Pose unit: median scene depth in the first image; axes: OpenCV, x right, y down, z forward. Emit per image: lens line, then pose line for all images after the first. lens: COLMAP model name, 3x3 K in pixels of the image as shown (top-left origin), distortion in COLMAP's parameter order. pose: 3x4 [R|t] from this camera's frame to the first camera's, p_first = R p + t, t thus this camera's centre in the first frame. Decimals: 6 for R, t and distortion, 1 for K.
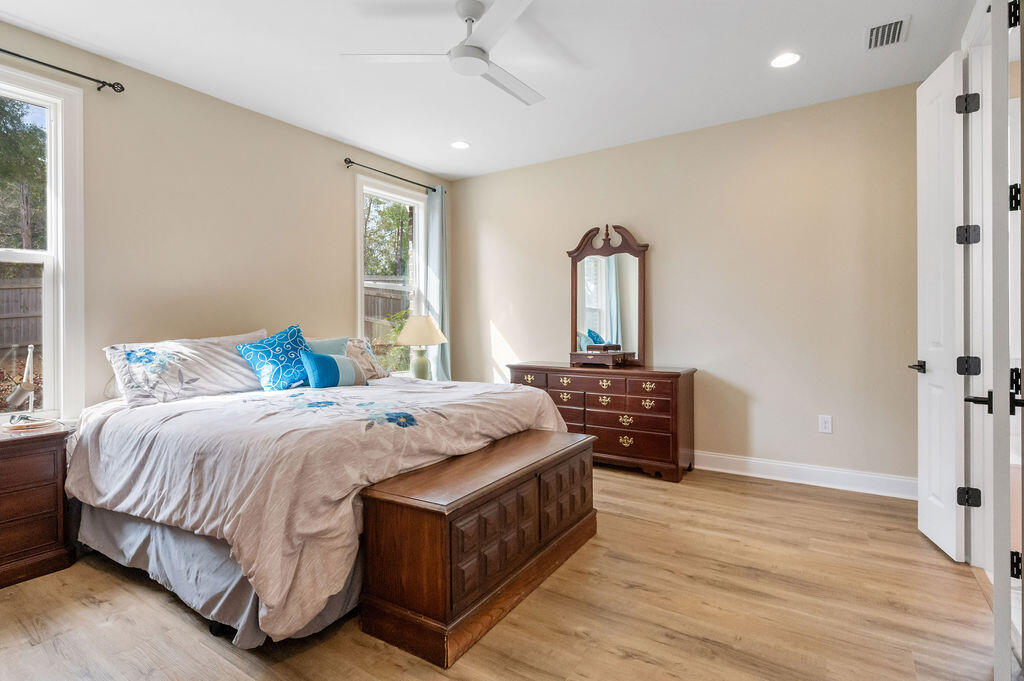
lens RADIAL K [[498.9, 0, 507.8], [0, 498.9, 330.7], [0, 0, 1]] dist [0.002943, -0.001802]
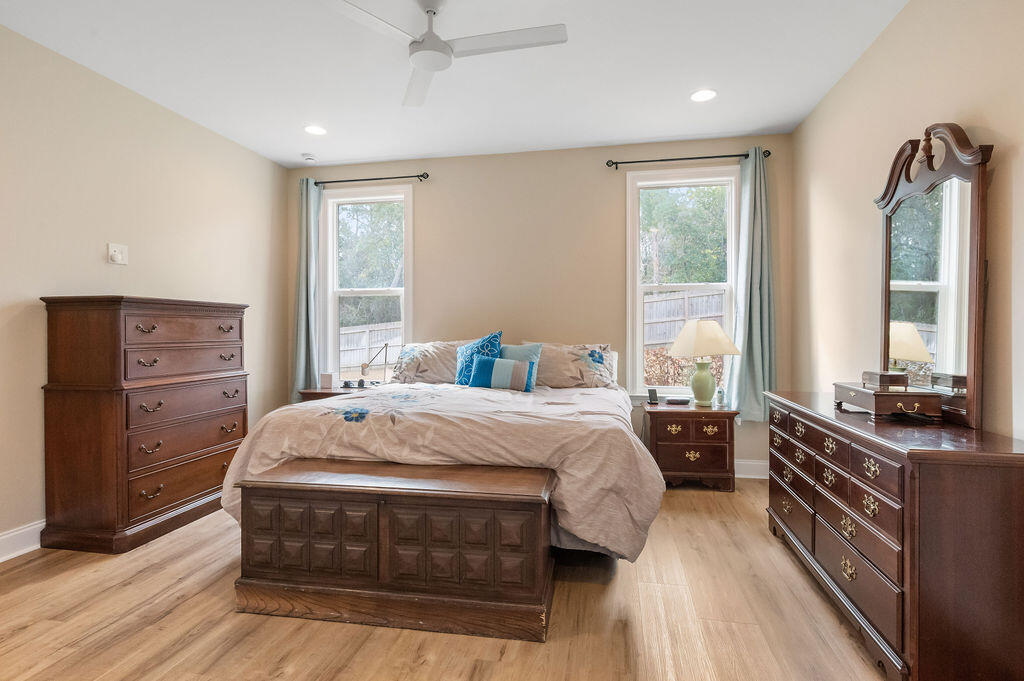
lens RADIAL K [[498.9, 0, 519.2], [0, 498.9, 334.8], [0, 0, 1]] dist [0.002943, -0.001802]
pose [[0.393128, 0.010114, -0.919428, 0.862265], [-0.011552, 0.999915, 0.006060, -0.015399], [0.919411, 0.008239, 0.393212, 0.776115]]
